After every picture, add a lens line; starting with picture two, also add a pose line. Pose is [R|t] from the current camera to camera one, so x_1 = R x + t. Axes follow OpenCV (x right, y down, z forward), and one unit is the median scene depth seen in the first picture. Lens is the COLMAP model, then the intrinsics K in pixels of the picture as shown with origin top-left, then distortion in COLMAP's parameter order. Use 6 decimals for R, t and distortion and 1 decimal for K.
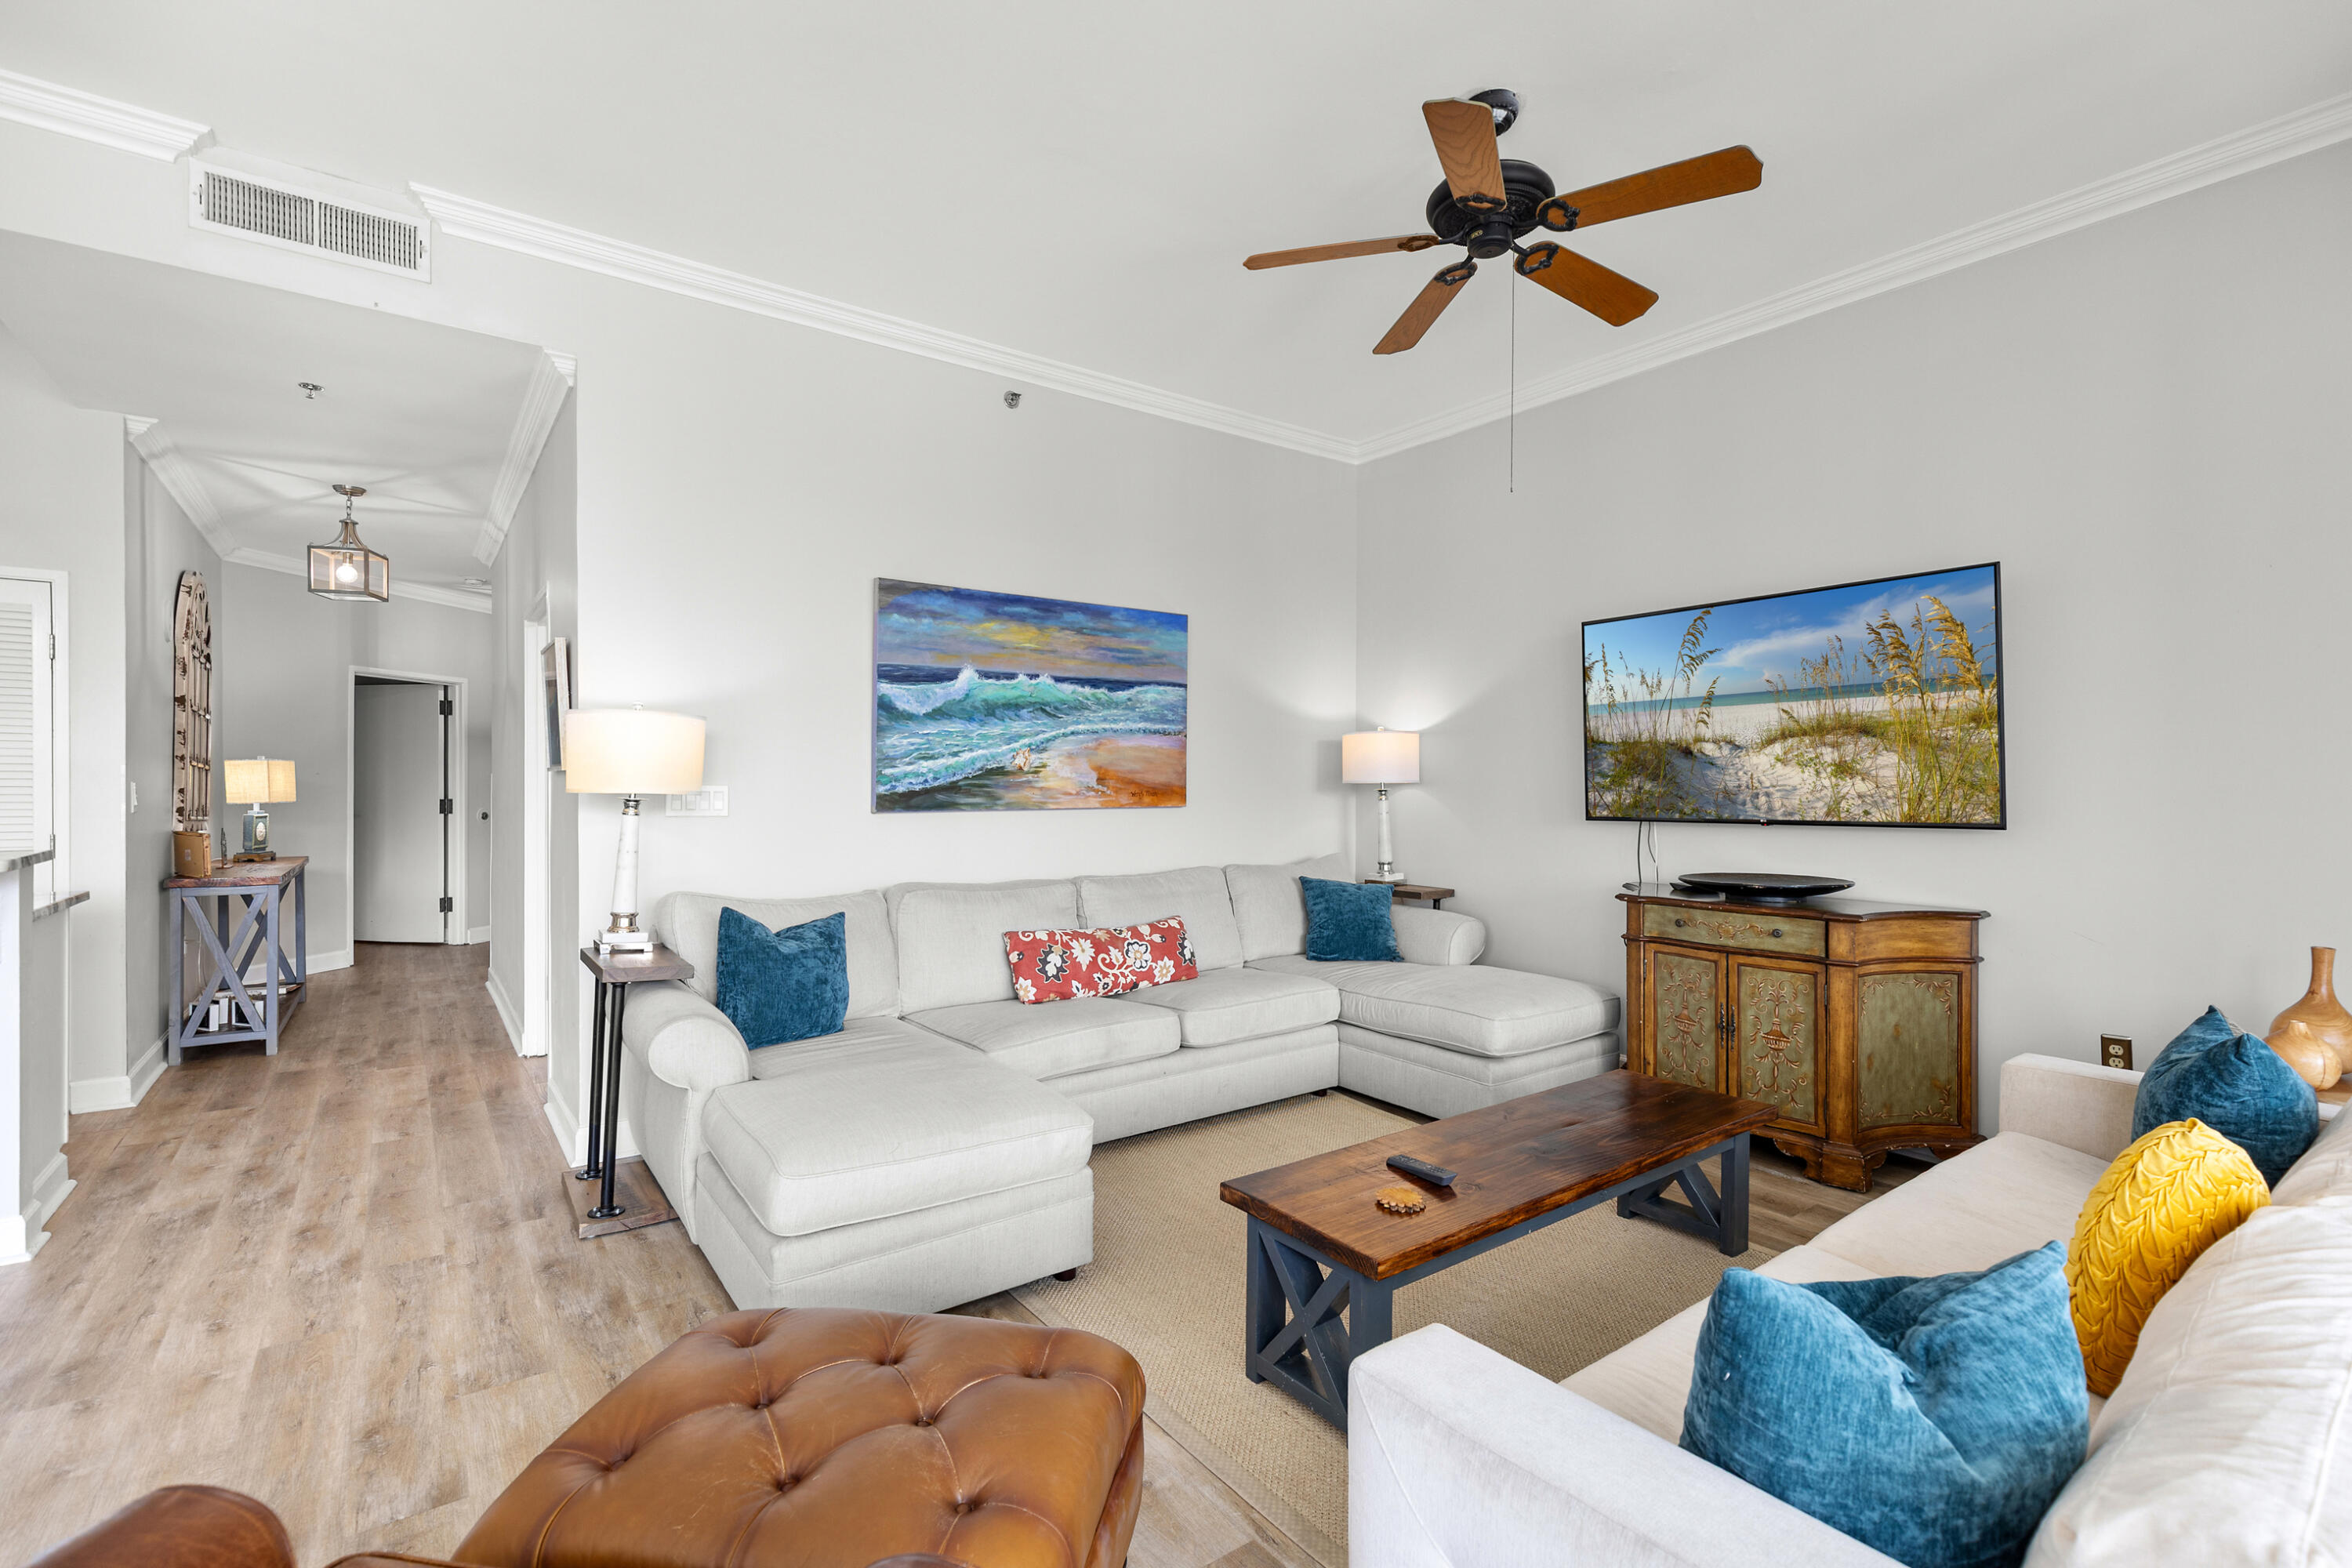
lens RADIAL K [[1071.3, 0, 1194.4], [0, 1071.3, 786.5], [0, 0, 1]] dist [0.009404, -0.002593]
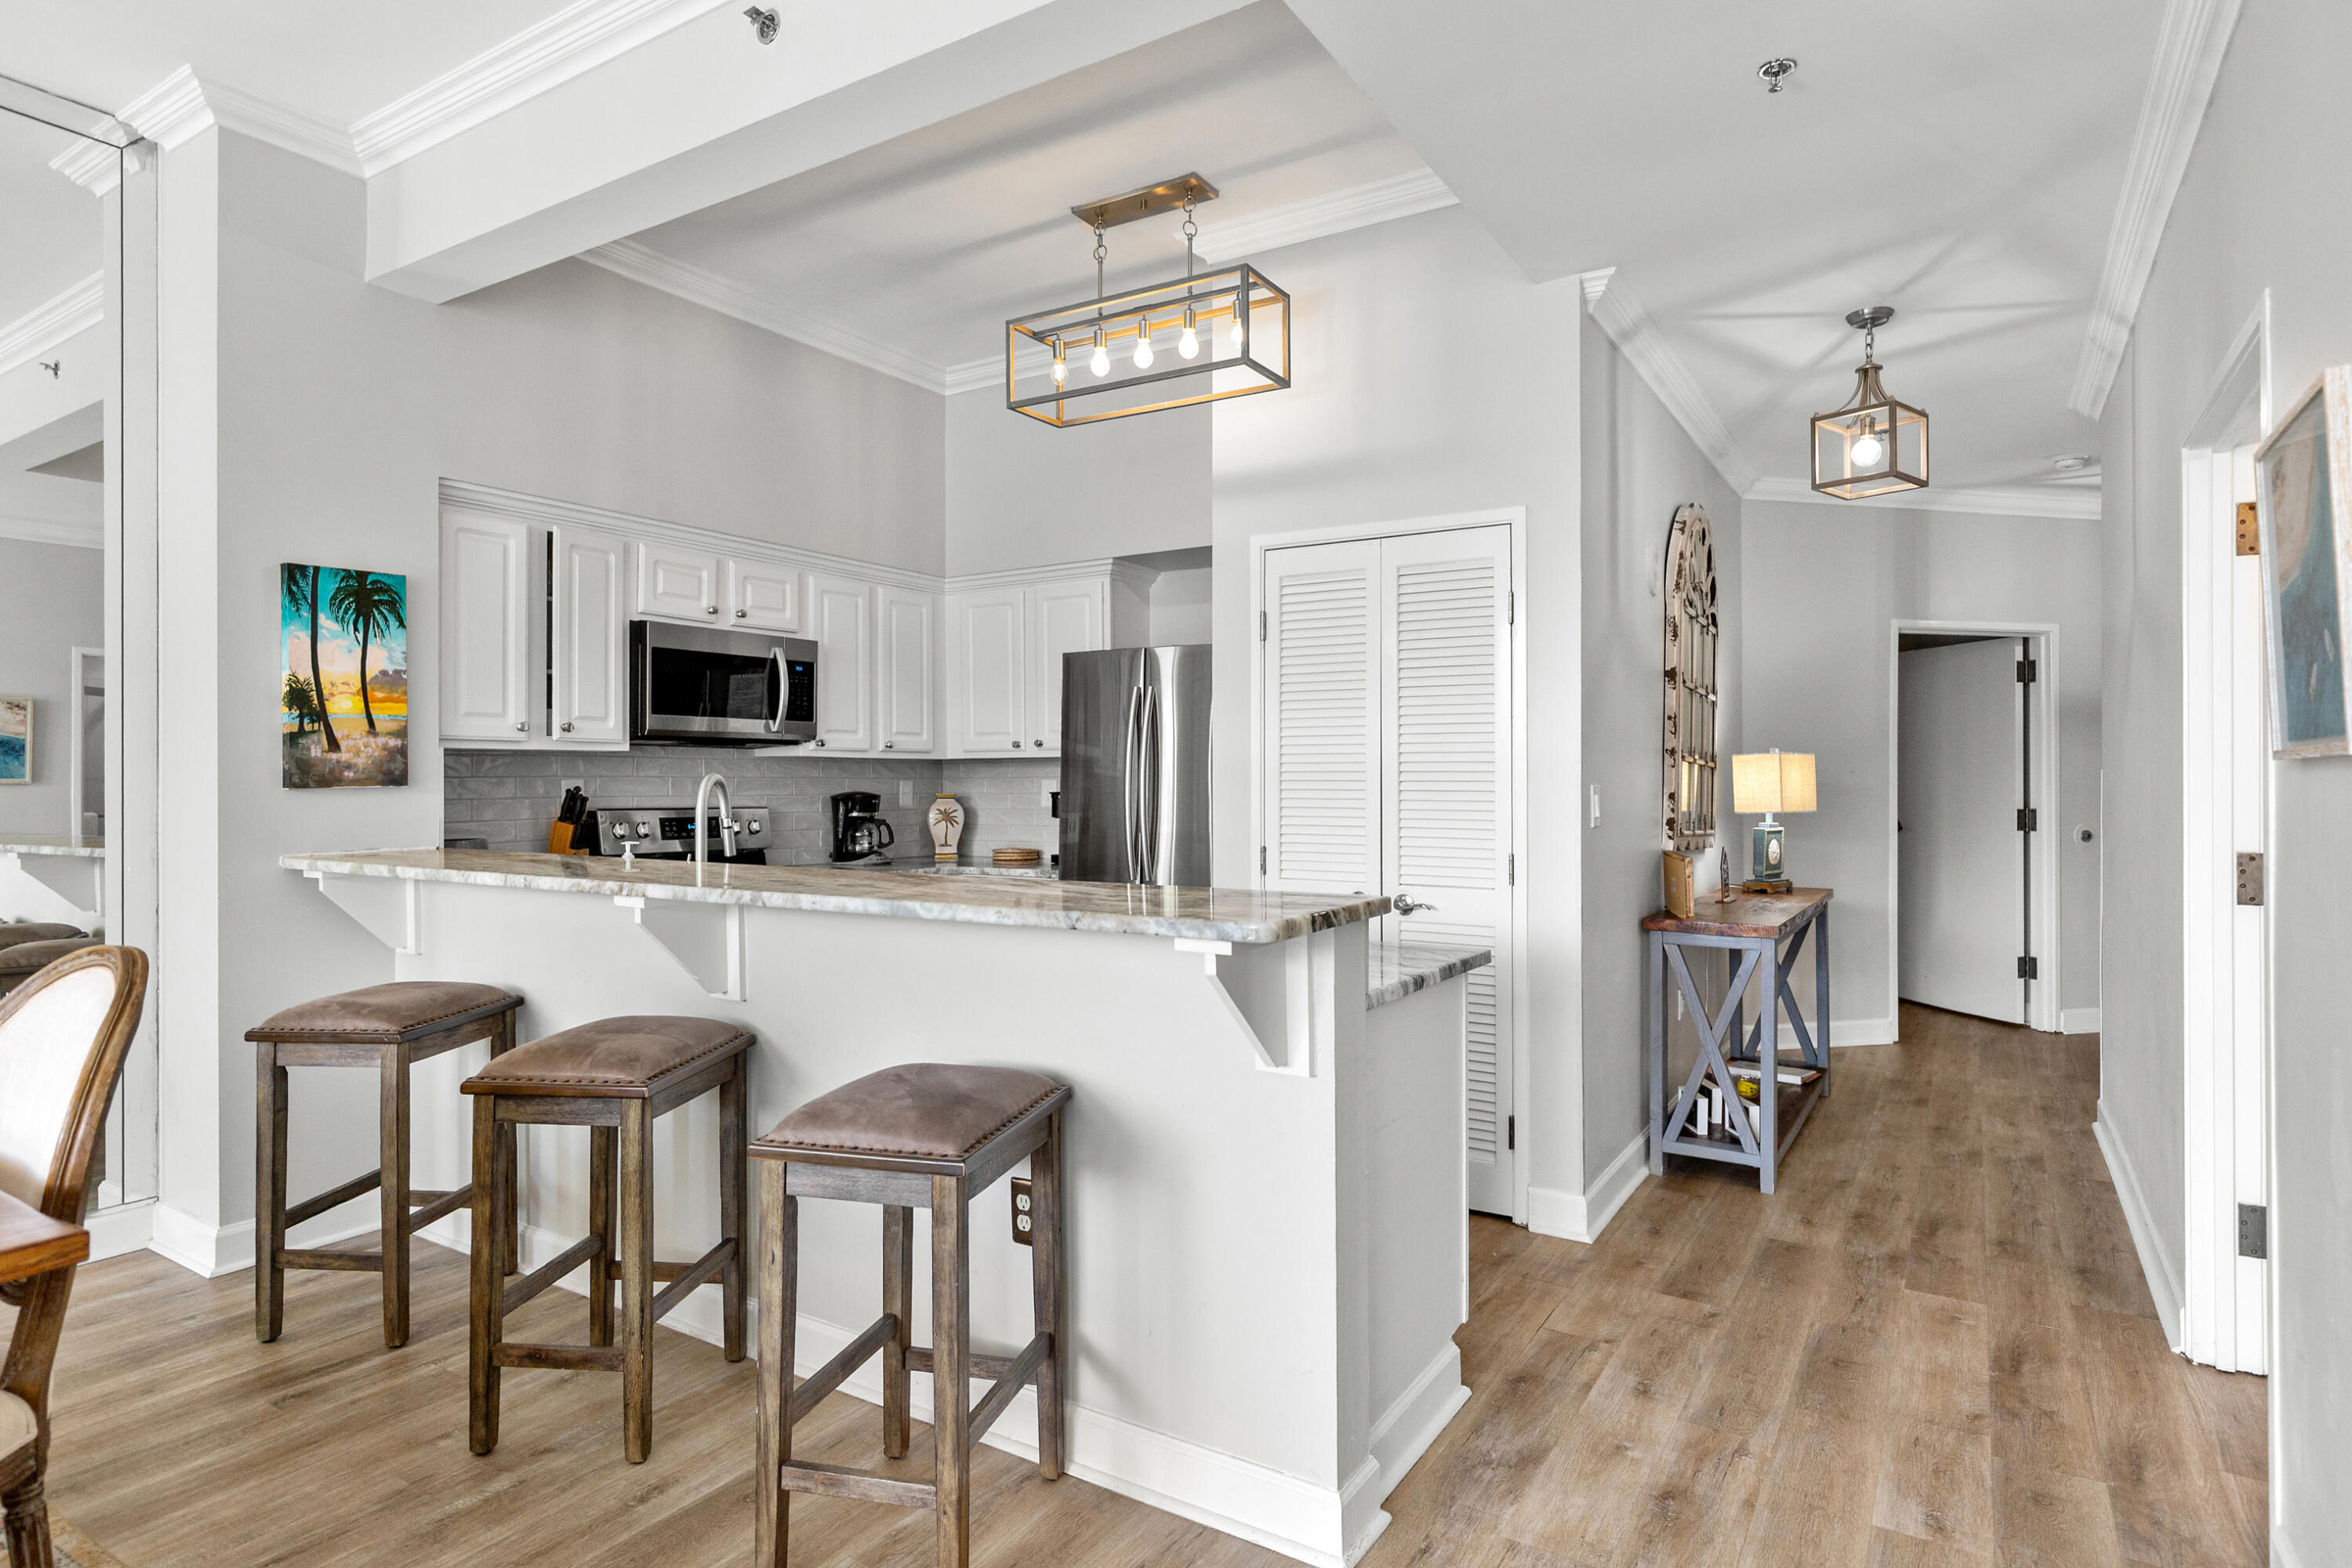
lens RADIAL K [[1269.5, 0, 1164.0], [0, 1269.5, 777.5], [0, 0, 1]] dist [0.000795, 0.001374]
pose [[0.356061, -0.005397, -0.934447, -0.295419], [-0.000892, 0.999981, -0.006115, -0.004006], [0.934462, 0.003011, 0.356049, 0.432049]]
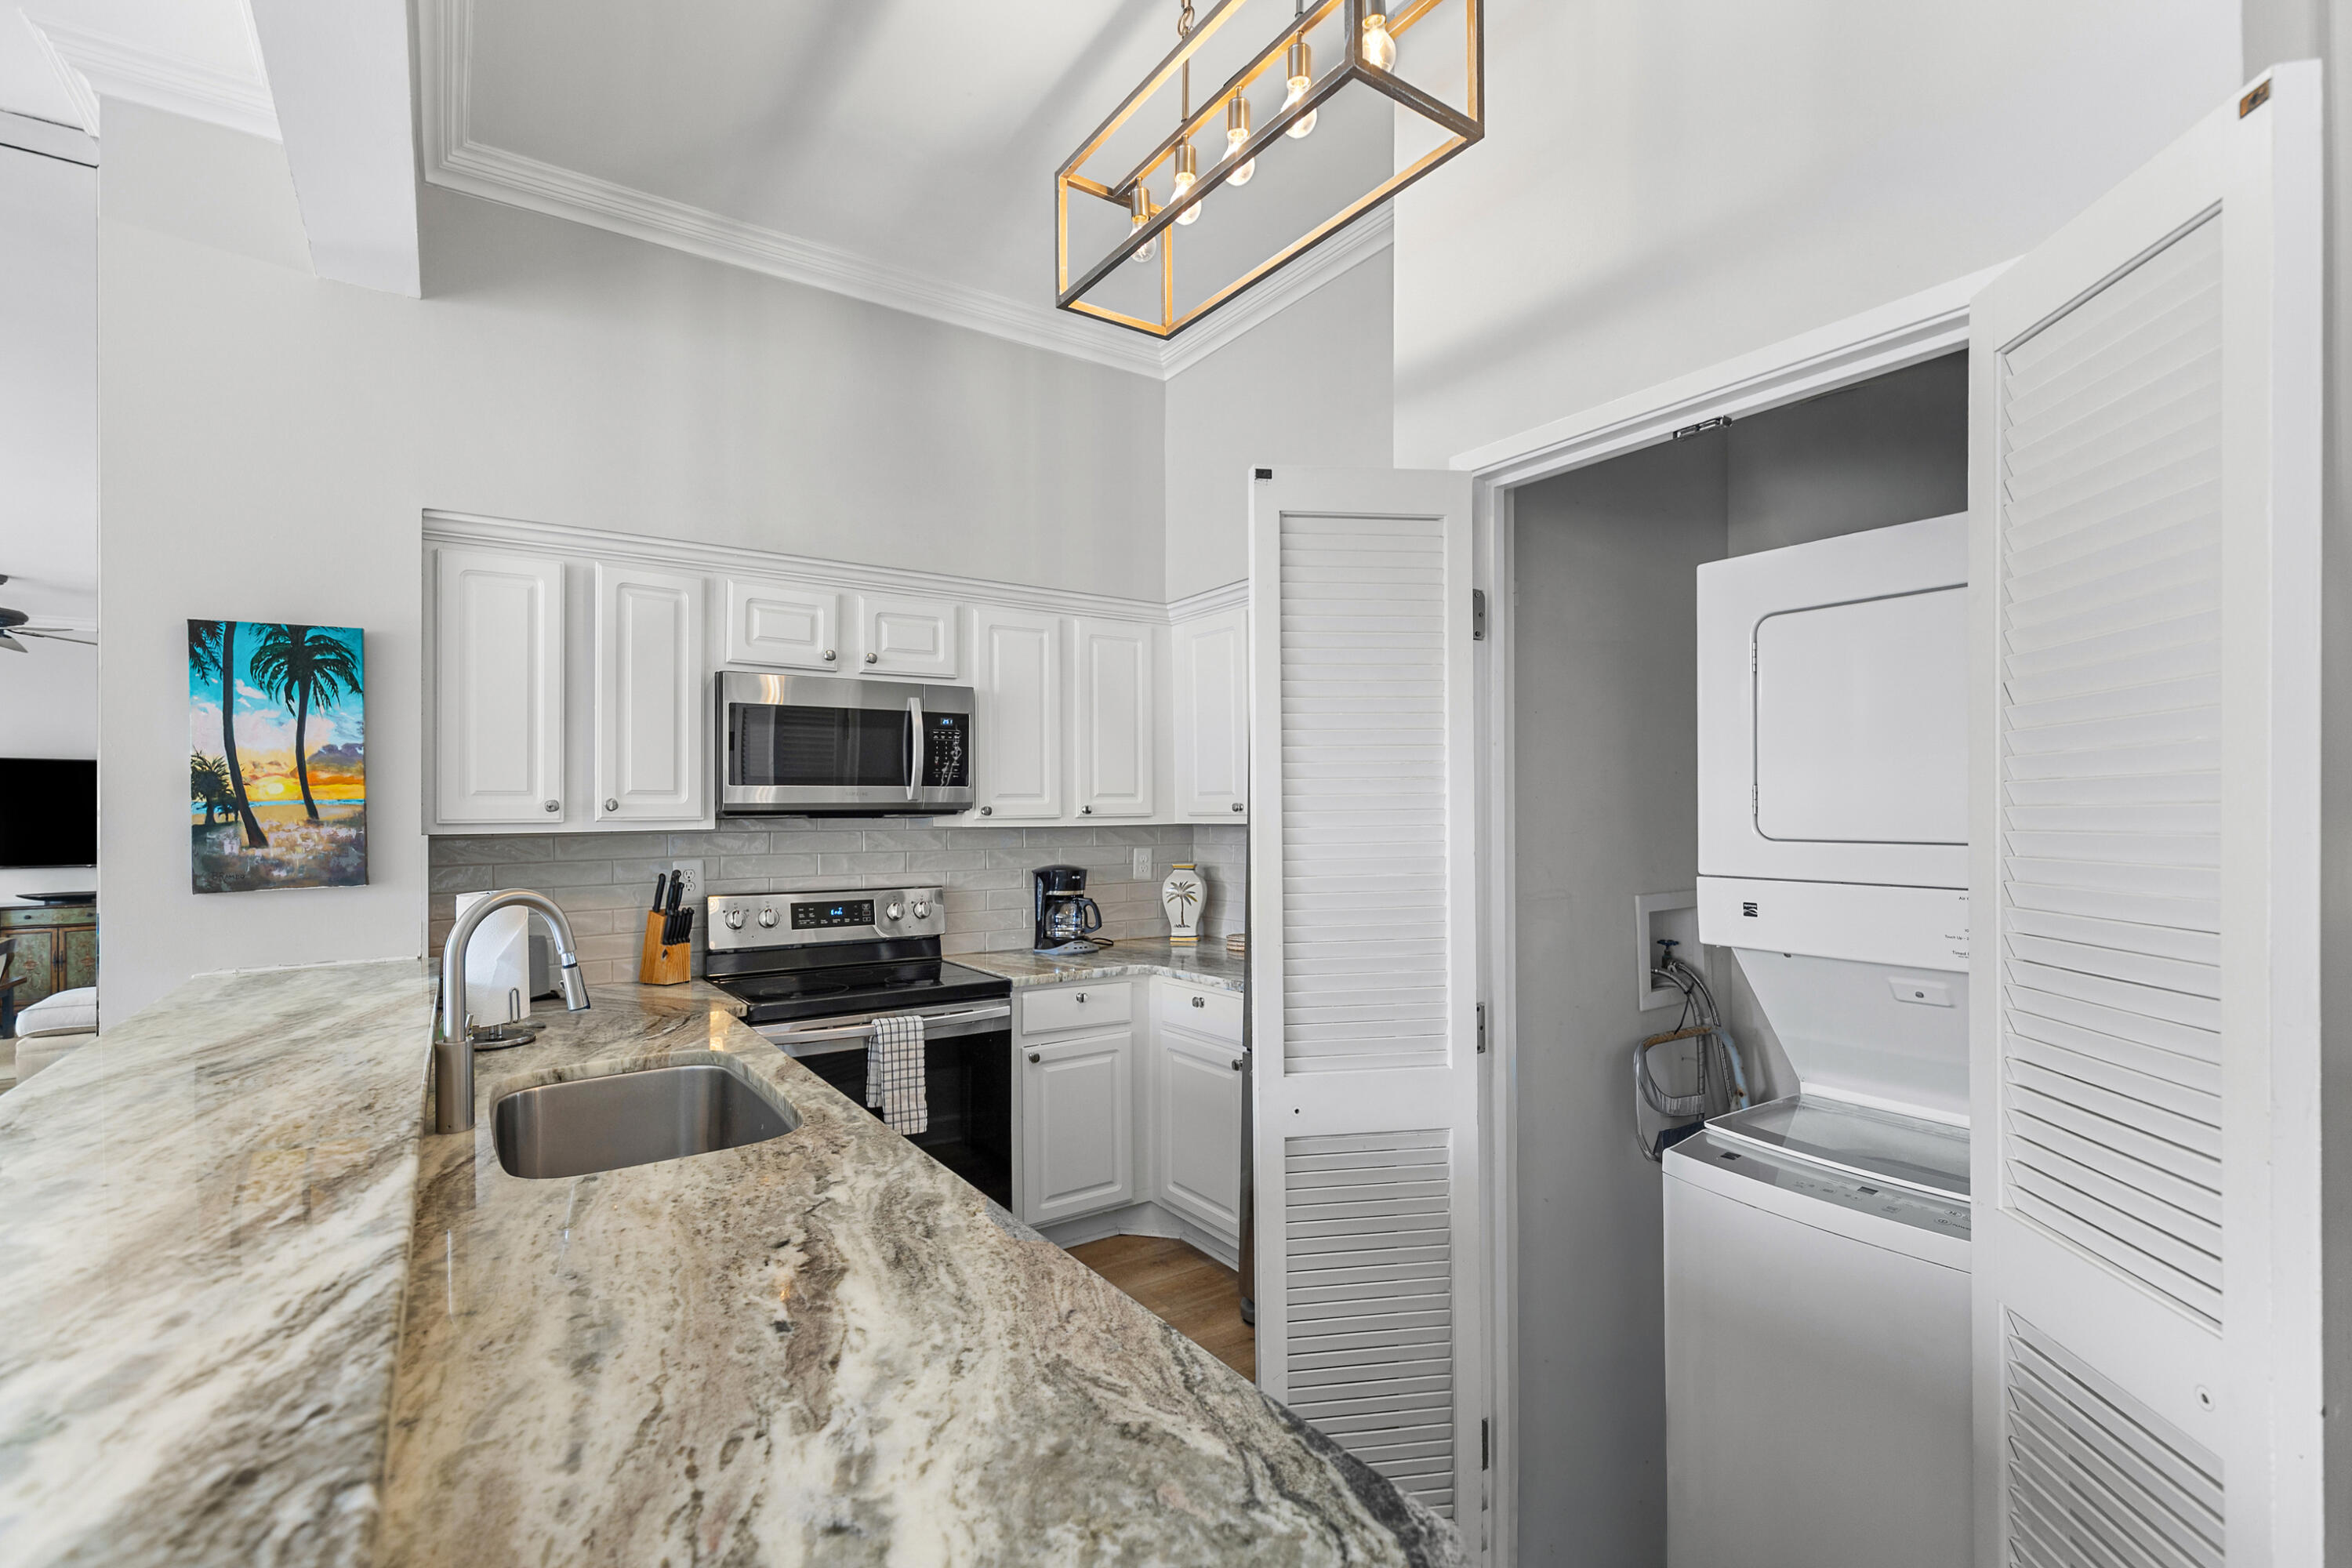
lens RADIAL K [[1071.3, 0, 1185.4], [0, 1071.3, 790.0], [0, 0, 1]] dist [0.009404, -0.002593]
pose [[-0.034388, -0.028737, -0.998995, -0.699052], [0.011585, 0.999508, -0.029150, -0.032974], [0.999341, -0.012576, -0.034038, 0.733567]]
